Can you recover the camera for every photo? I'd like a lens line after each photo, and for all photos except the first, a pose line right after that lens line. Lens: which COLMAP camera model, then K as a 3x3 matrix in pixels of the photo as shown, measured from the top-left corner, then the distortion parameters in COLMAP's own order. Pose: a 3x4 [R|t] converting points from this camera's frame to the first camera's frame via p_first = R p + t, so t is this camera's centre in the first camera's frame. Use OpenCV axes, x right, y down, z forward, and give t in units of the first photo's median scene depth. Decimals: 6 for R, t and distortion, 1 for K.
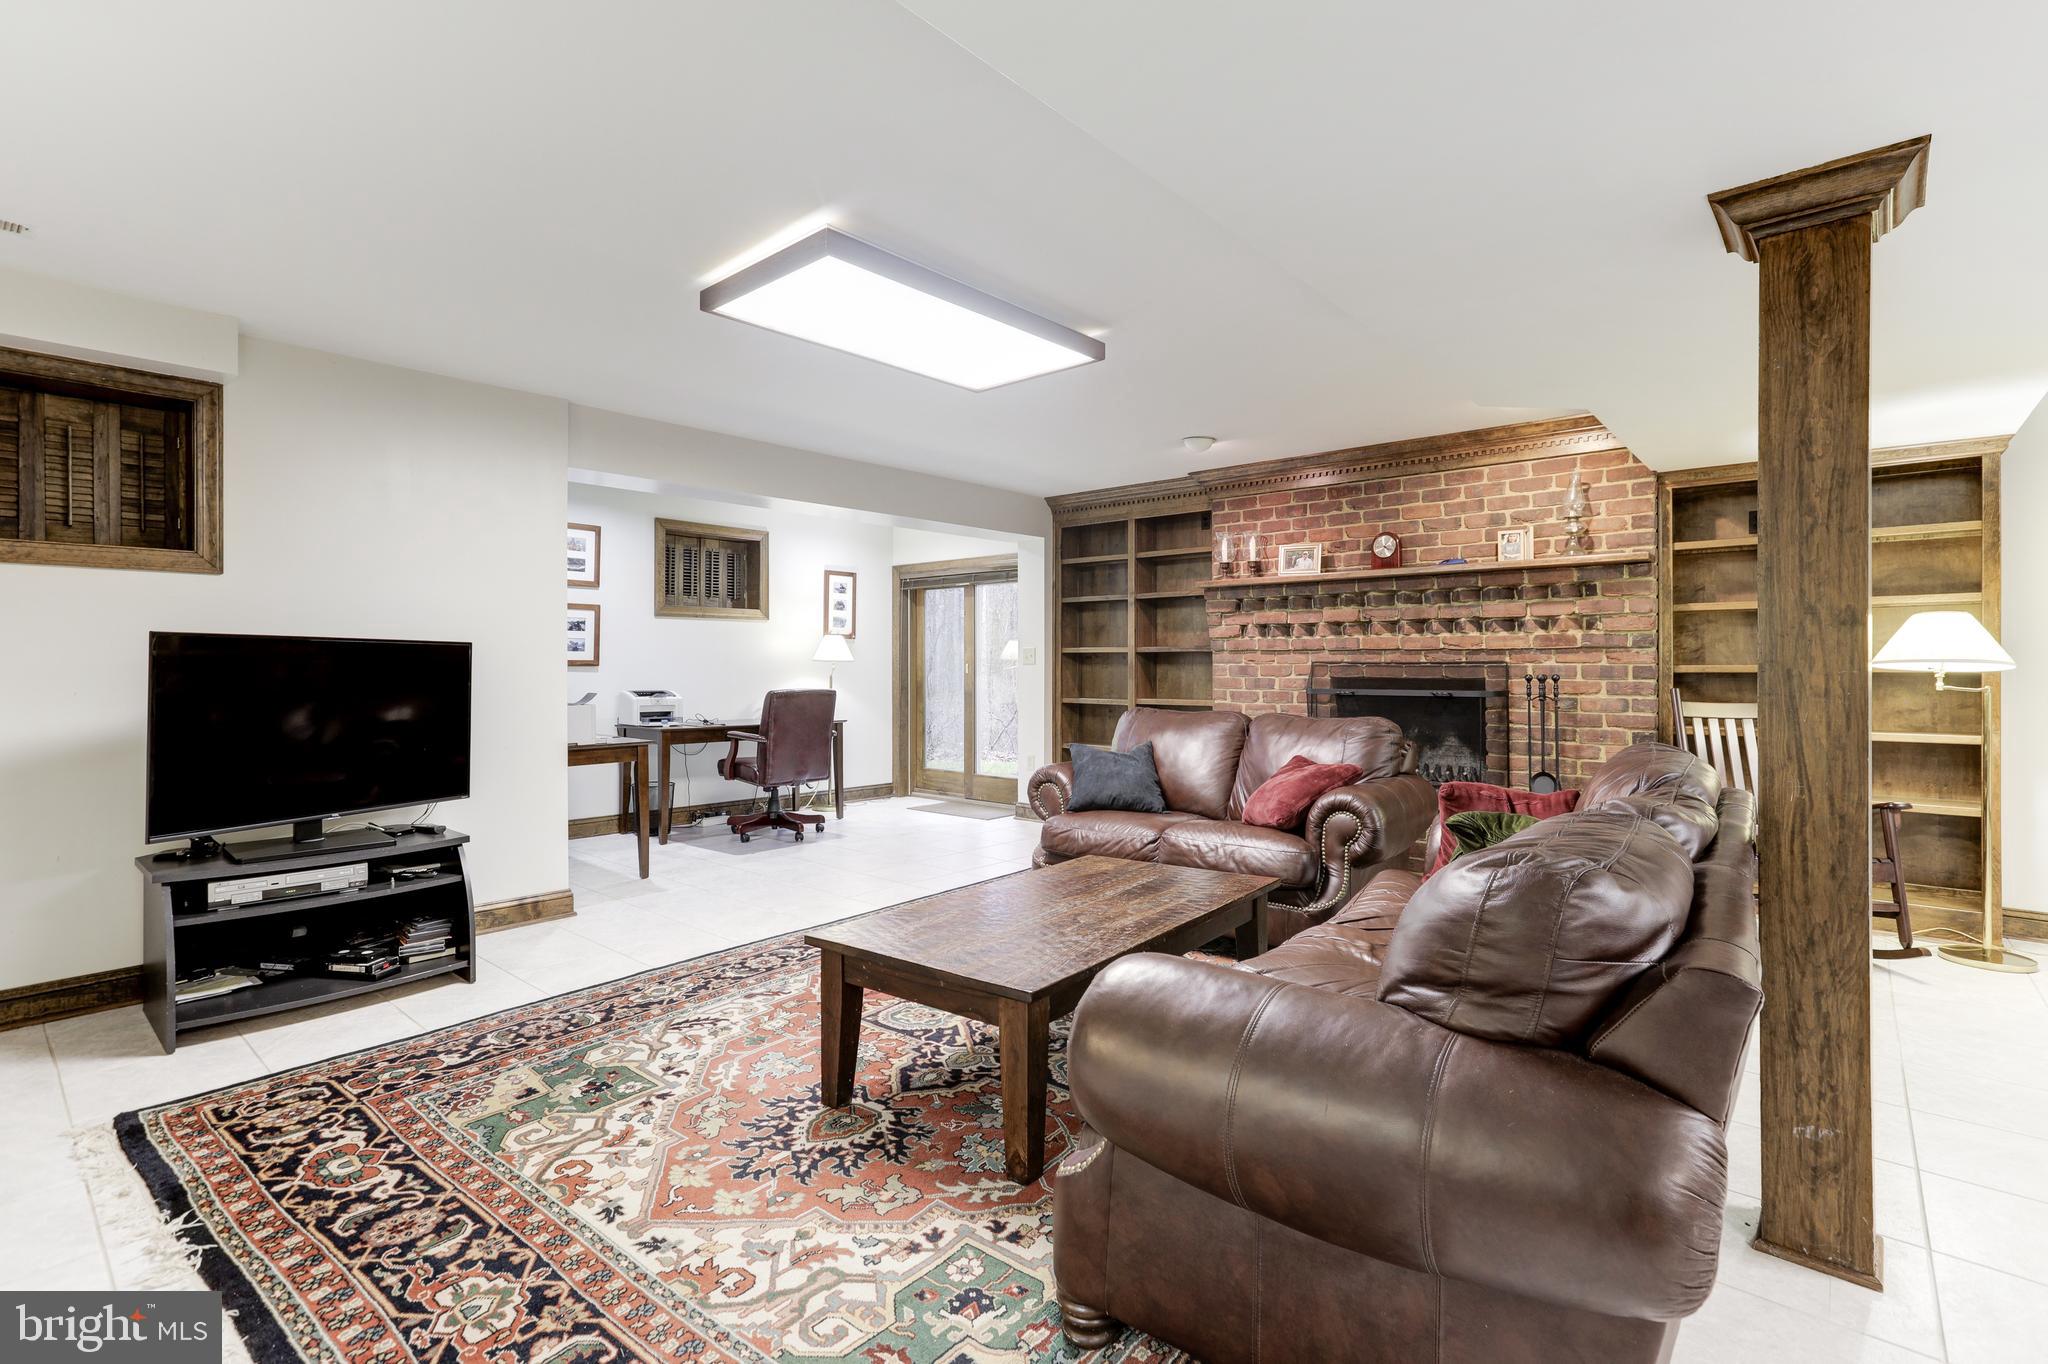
lens RADIAL K [[947.7, 0, 1039.9], [0, 947.7, 663.1], [0, 0, 1]] dist [-0.037519, 0.024211]
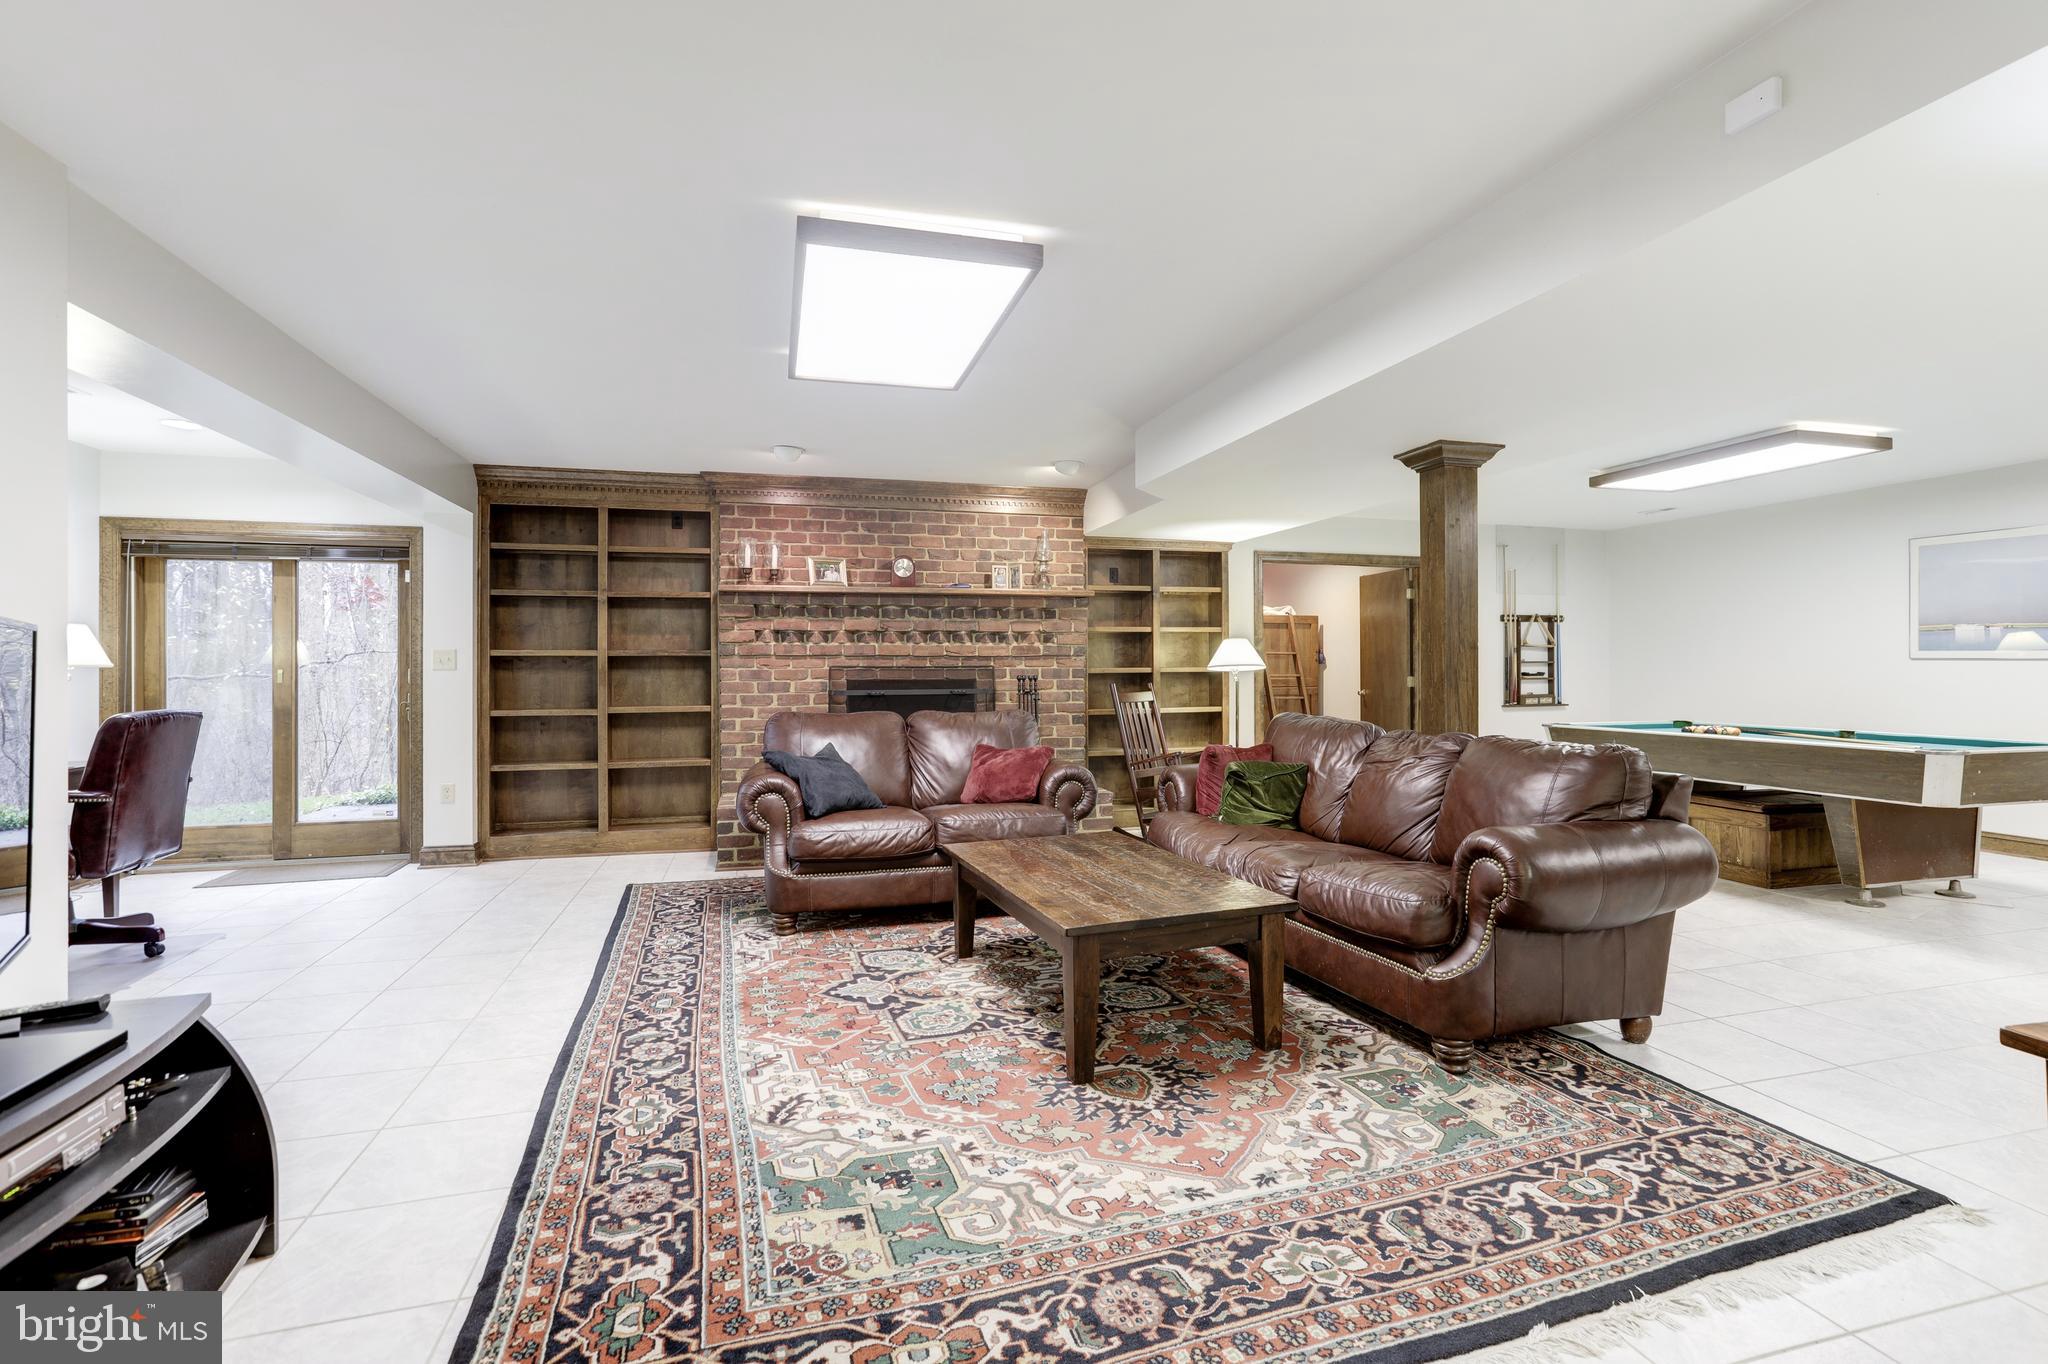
lens RADIAL K [[947.7, 0, 1039.9], [0, 947.7, 663.1], [0, 0, 1]] dist [-0.037519, 0.024211]
pose [[0.551398, 0.001497, 0.834241, -0.854289], [0.003411, 0.999986, -0.004049, 0.000508], [-0.834236, 0.005079, 0.551385, 0.338816]]
